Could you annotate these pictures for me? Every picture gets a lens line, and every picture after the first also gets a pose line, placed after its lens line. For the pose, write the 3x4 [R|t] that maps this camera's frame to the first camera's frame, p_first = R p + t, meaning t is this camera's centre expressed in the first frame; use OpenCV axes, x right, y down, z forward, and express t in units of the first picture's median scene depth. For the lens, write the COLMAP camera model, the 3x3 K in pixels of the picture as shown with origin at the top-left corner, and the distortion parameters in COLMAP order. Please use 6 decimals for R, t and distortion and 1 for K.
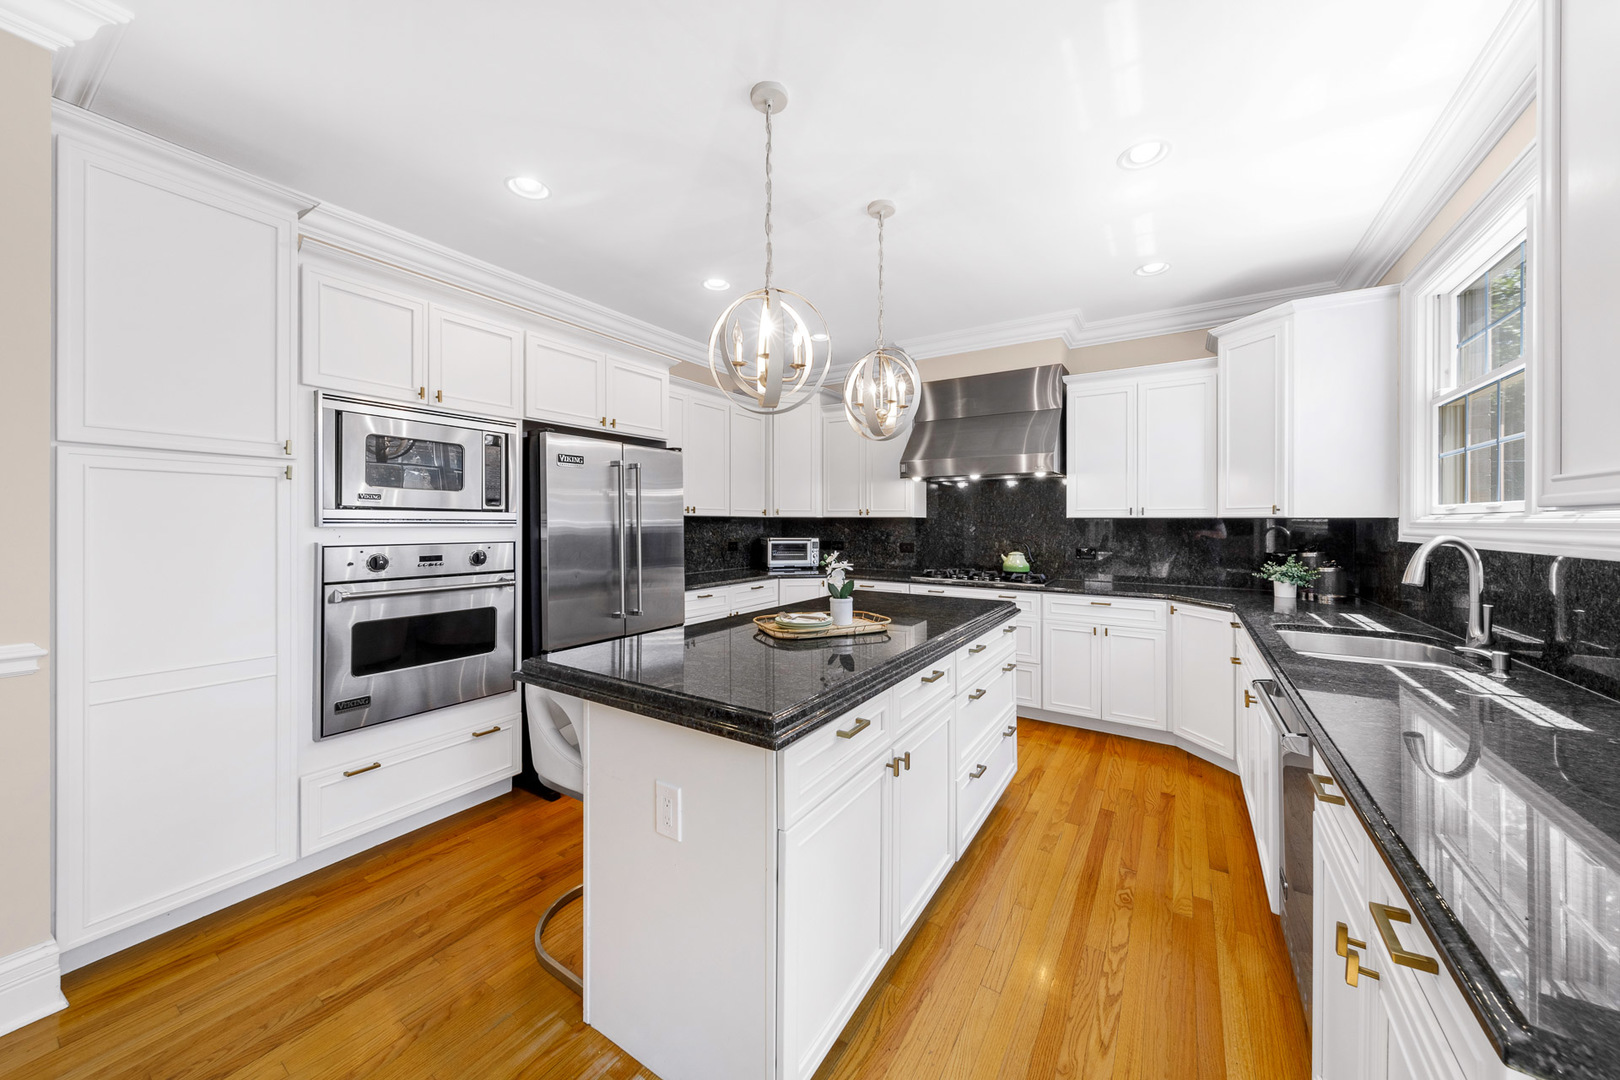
lens RADIAL K [[588.5, 0, 806.1], [0, 588.5, 502.6], [0, 0, 1]] dist [0.000263, 0.000009]
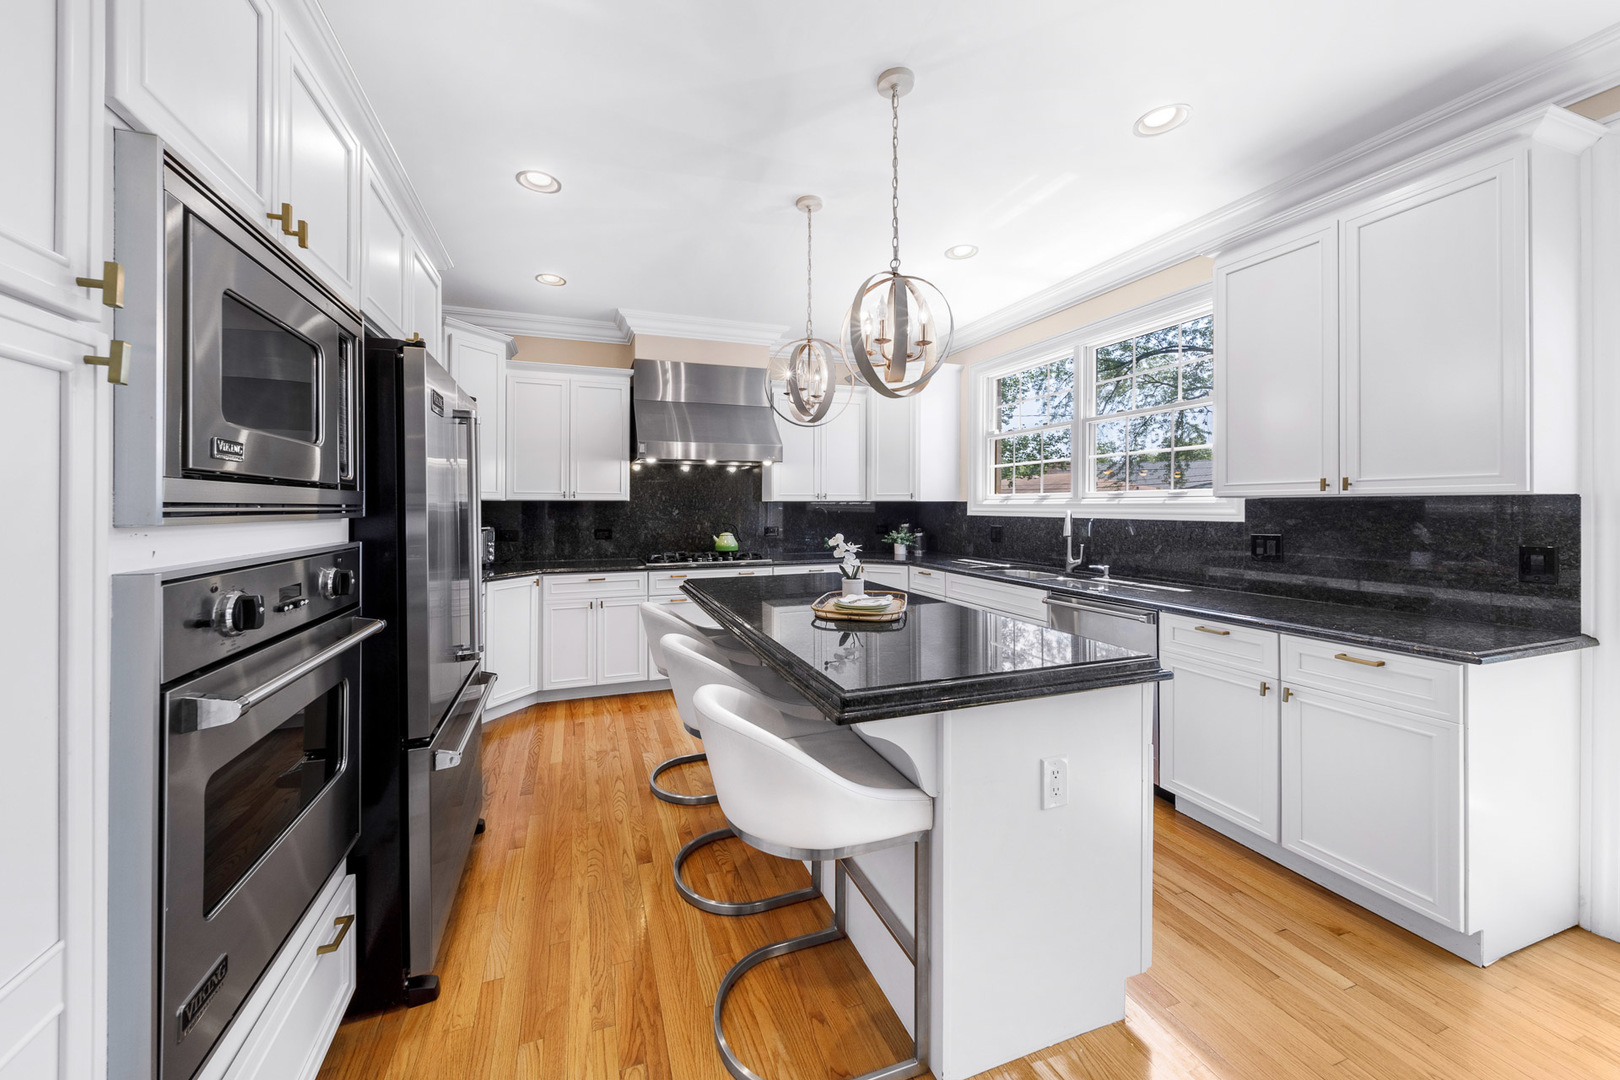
lens RADIAL K [[588.5, 0, 806.1], [0, 588.5, 502.6], [0, 0, 1]] dist [0.000263, 0.000009]
pose [[0.595716, -0.001265, 0.803194, -0.536818], [-0.021994, 0.999598, 0.017887, 0.006275], [-0.802894, -0.028321, 0.595448, 0.285983]]
